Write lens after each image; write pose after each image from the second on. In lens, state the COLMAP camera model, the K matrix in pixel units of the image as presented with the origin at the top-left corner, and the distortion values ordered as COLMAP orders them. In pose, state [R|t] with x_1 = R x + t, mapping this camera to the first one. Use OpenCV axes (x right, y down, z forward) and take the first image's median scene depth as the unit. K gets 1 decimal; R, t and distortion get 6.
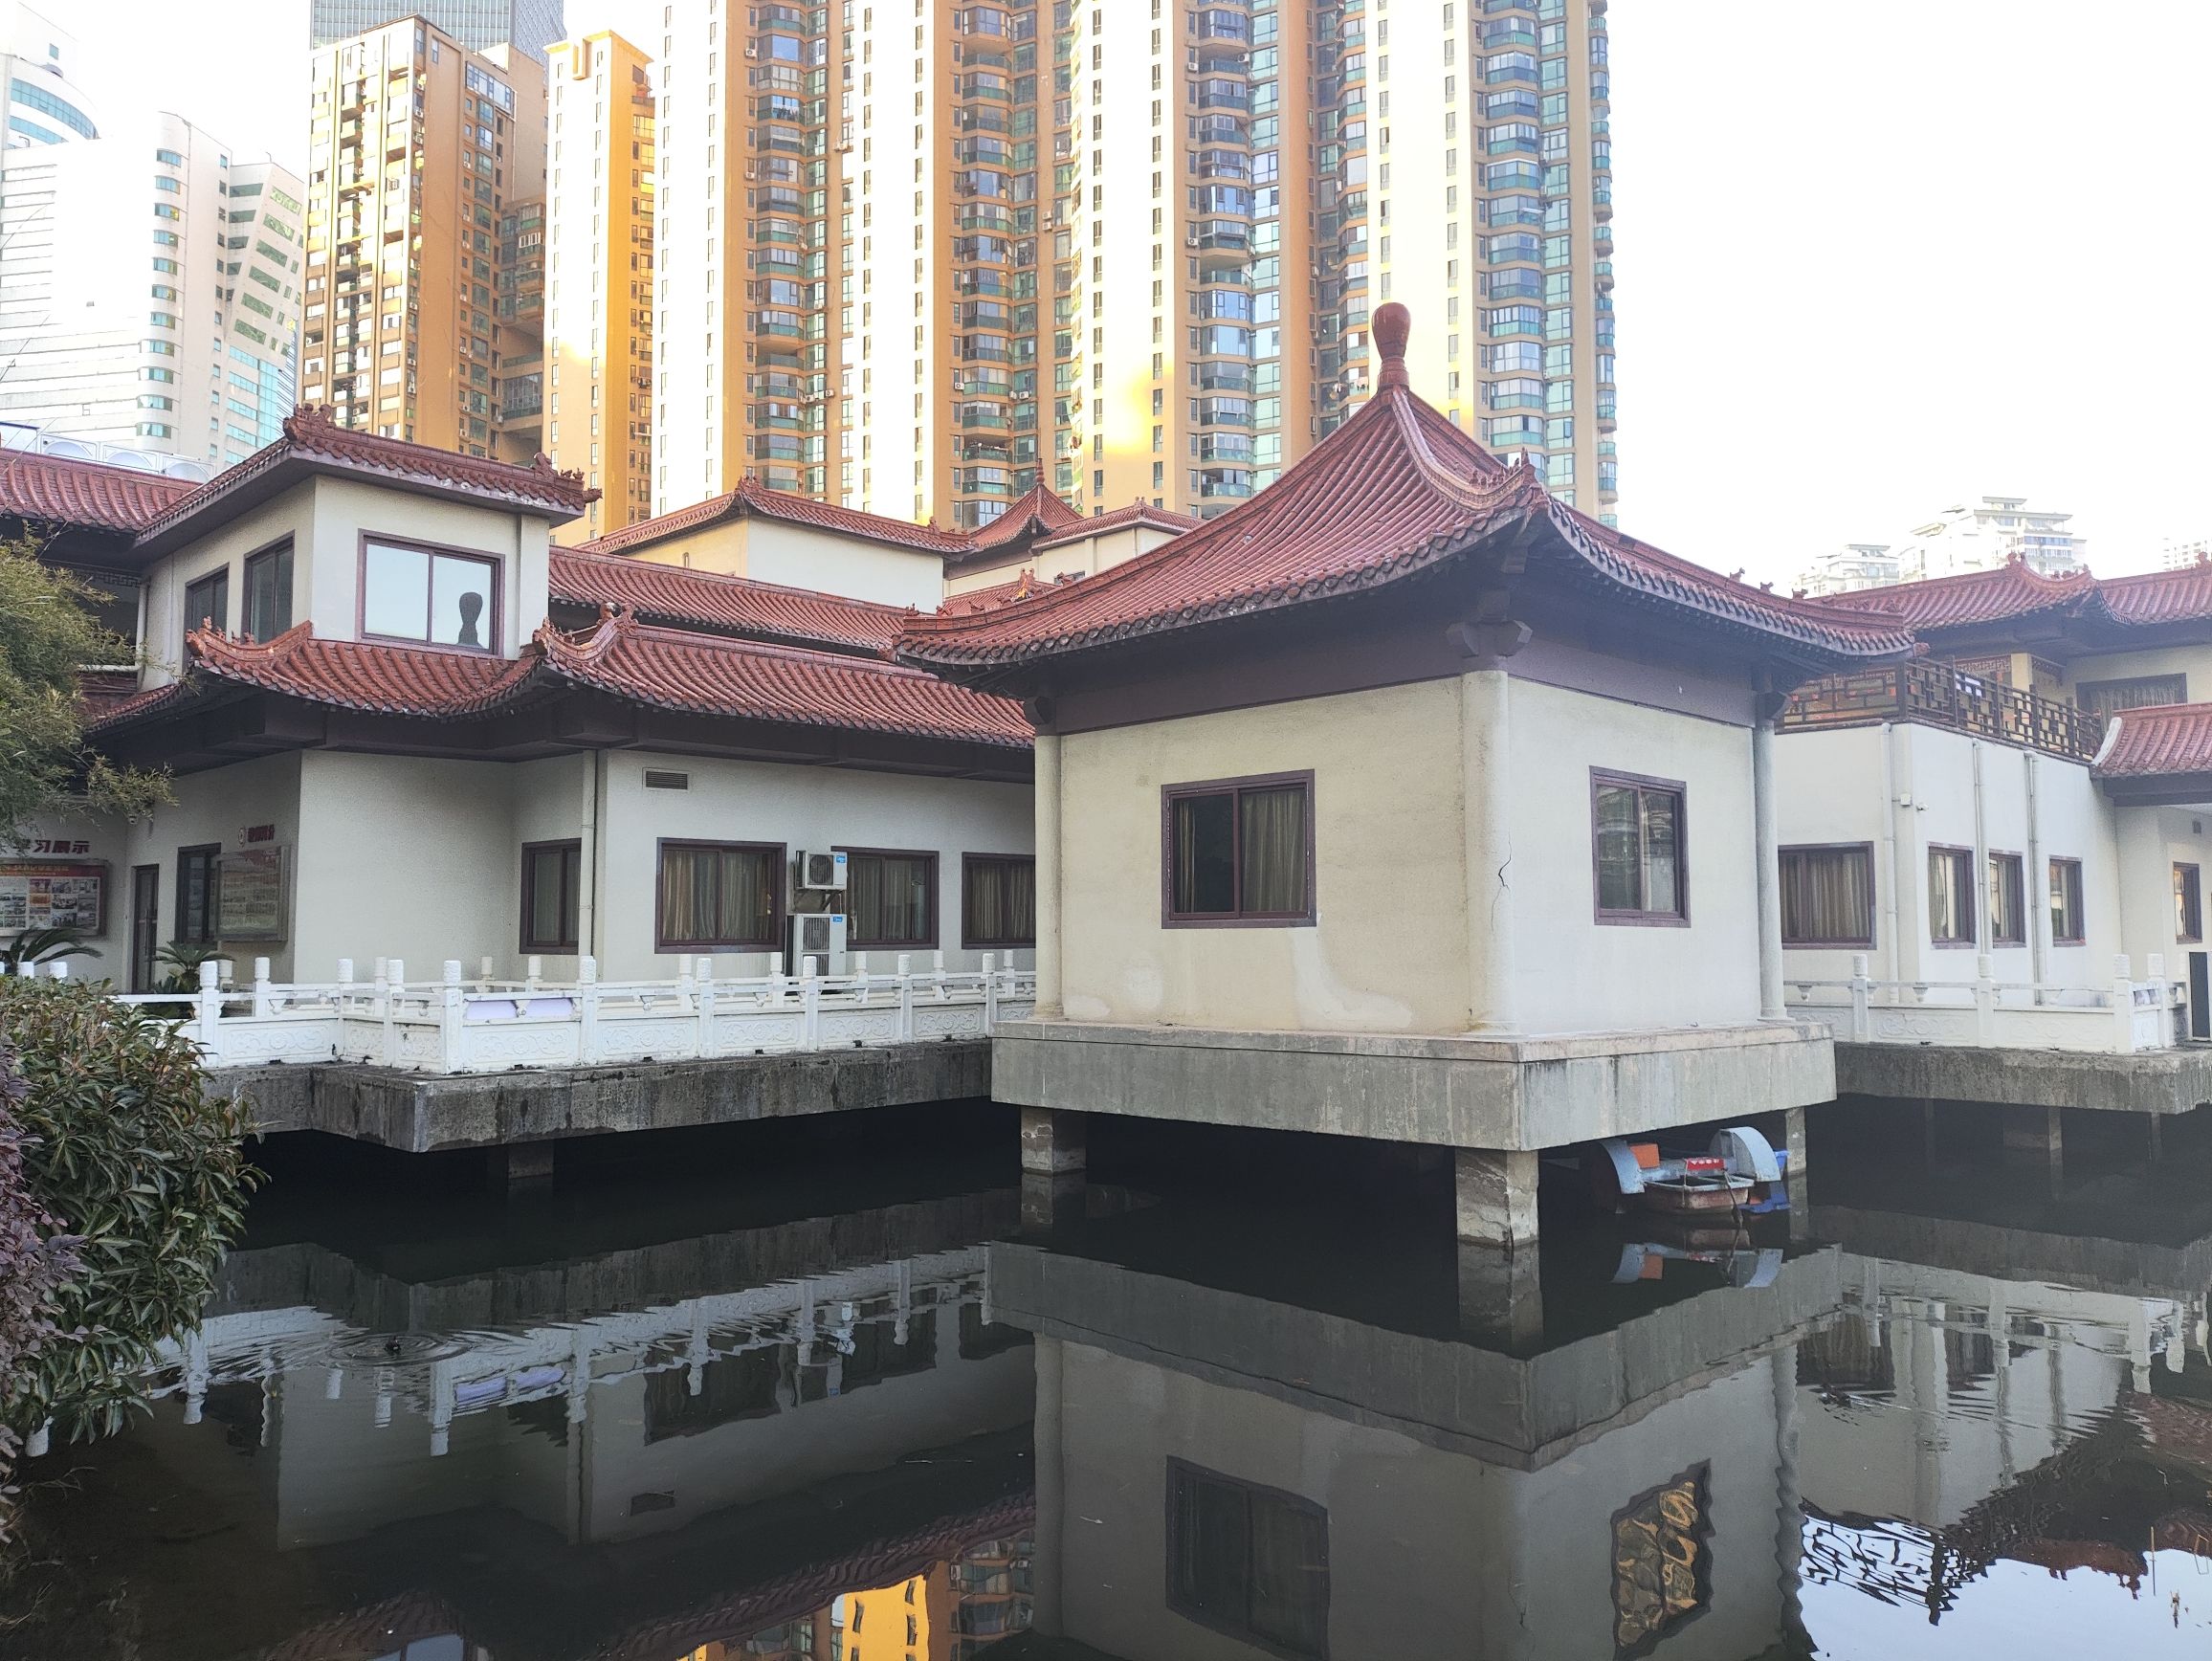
lens RADIAL K [[1618.9, 0, 1128.7], [0, 1618.9, 833.2], [0, 0, 1]] dist [0.047258, -0.042044]
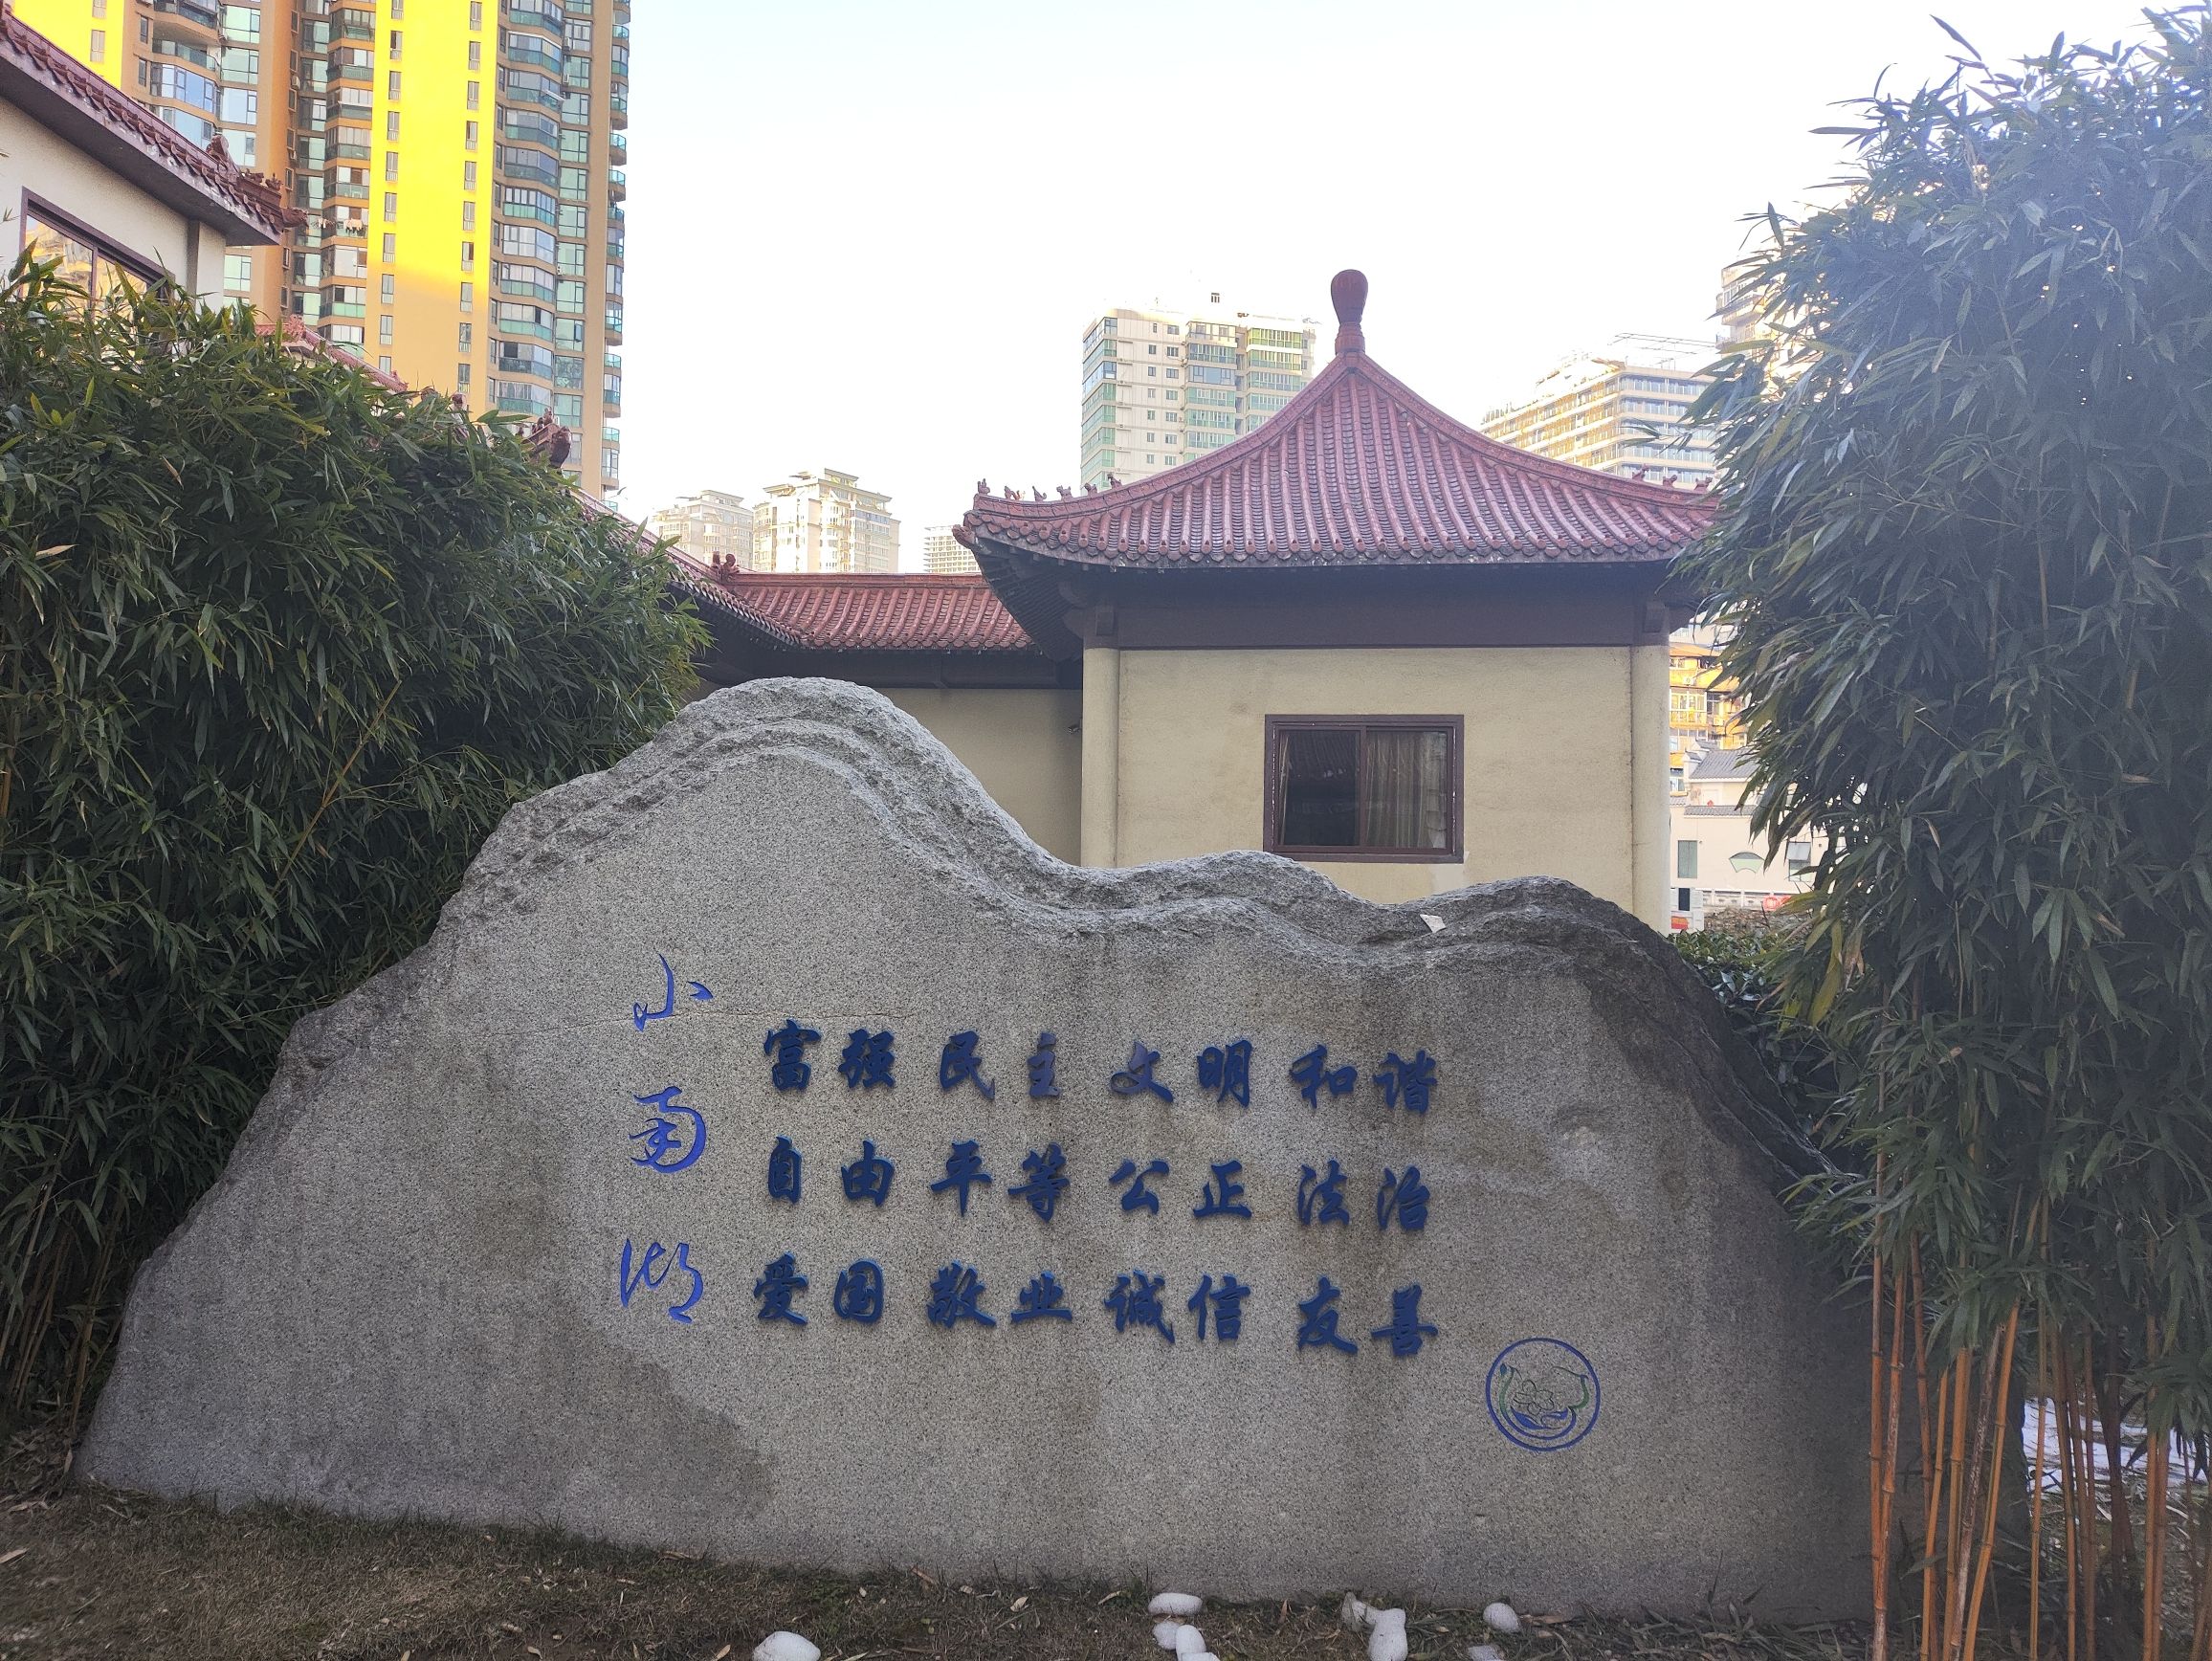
lens RADIAL K [[1618.9, 0, 1041.3], [0, 1618.9, 798.5], [0, 0, 1]] dist [0.047258, -0.042044]
pose [[0.775648, 0.045836, 0.629499, -0.115951], [-0.066290, 0.997760, 0.009029, 0.003633], [-0.627675, -0.048733, 0.776949, 0.051870]]
